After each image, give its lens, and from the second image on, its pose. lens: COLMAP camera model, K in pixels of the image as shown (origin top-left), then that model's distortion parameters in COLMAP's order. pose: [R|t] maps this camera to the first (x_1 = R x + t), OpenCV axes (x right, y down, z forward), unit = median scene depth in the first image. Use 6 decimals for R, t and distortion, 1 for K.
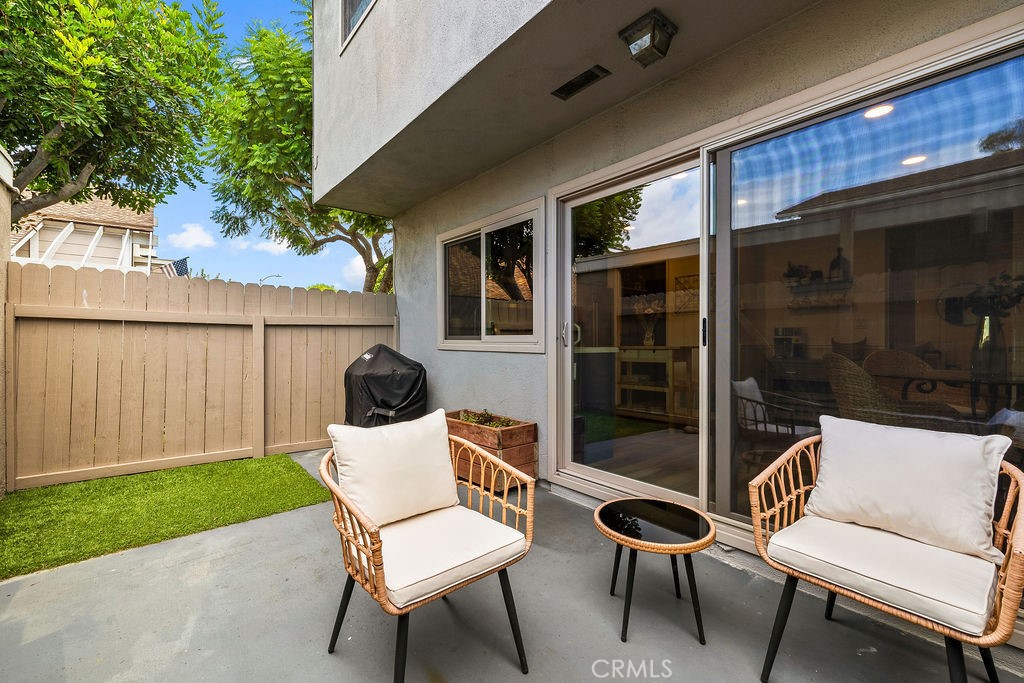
lens RADIAL K [[438.4, 0, 507.6], [0, 438.4, 347.1], [0, 0, 1]] dist [0.002704, 0.000253]
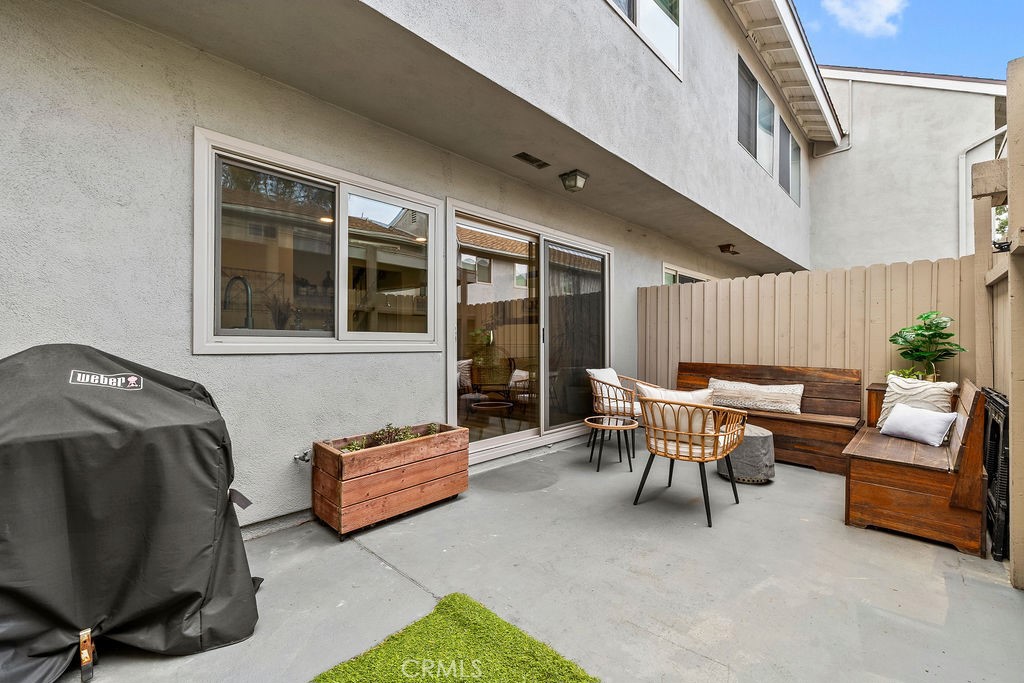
lens RADIAL K [[432.6, 0, 510.4], [0, 432.6, 346.4], [0, 0, 1]] dist [0.000601, 0.000022]
pose [[-0.132917, -0.006591, 0.991105, -0.737769], [0.009923, 0.999919, 0.007981, -0.002770], [-0.991078, 0.010896, -0.132840, 0.752950]]
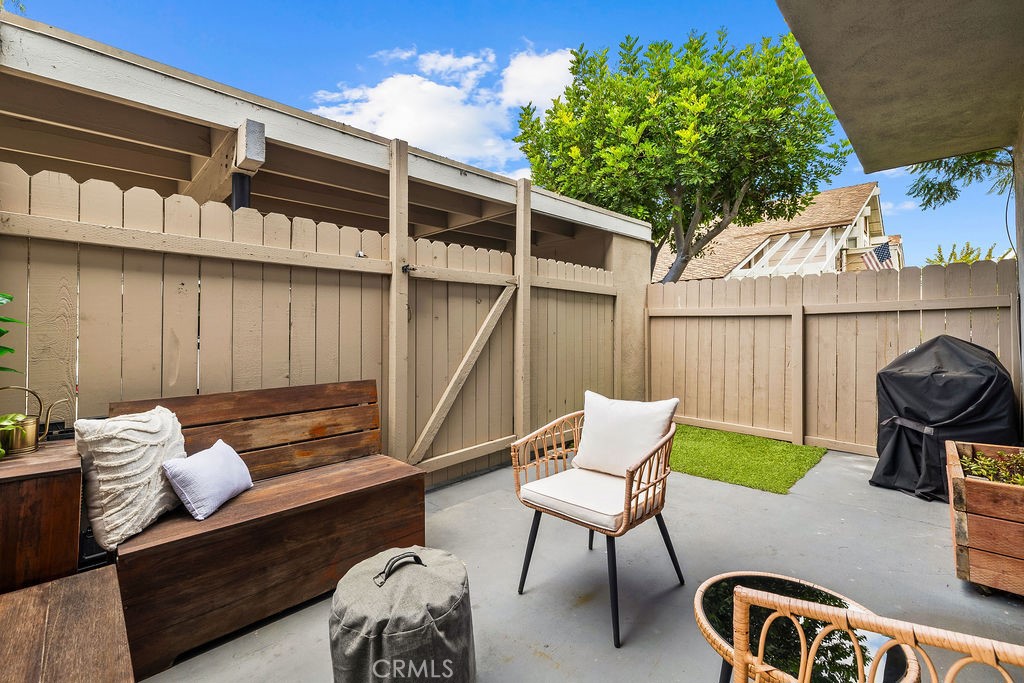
lens RADIAL K [[433.1, 0, 505.3], [0, 433.1, 323.3], [0, 0, 1]] dist [0.000944, 0.000146]
pose [[0.094109, -0.014046, -0.995463, 0.384520], [-0.008302, 0.999855, -0.014893, -0.010175], [0.995527, 0.009666, 0.093979, 0.225462]]
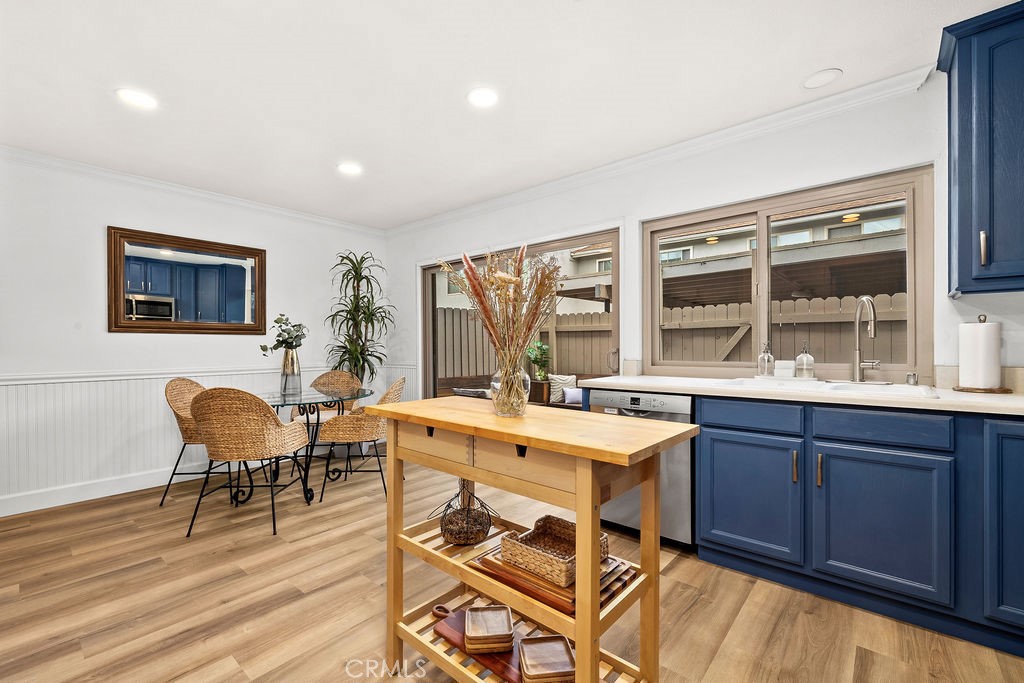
lens RADIAL K [[438.4, 0, 507.6], [0, 438.4, 347.1], [0, 0, 1]] dist [0.002704, 0.000253]
pose [[-0.985137, 0.005655, -0.171680, 0.432890], [0.003745, 0.999927, 0.011449, -0.055067], [0.171732, 0.010636, -0.985086, 1.492627]]
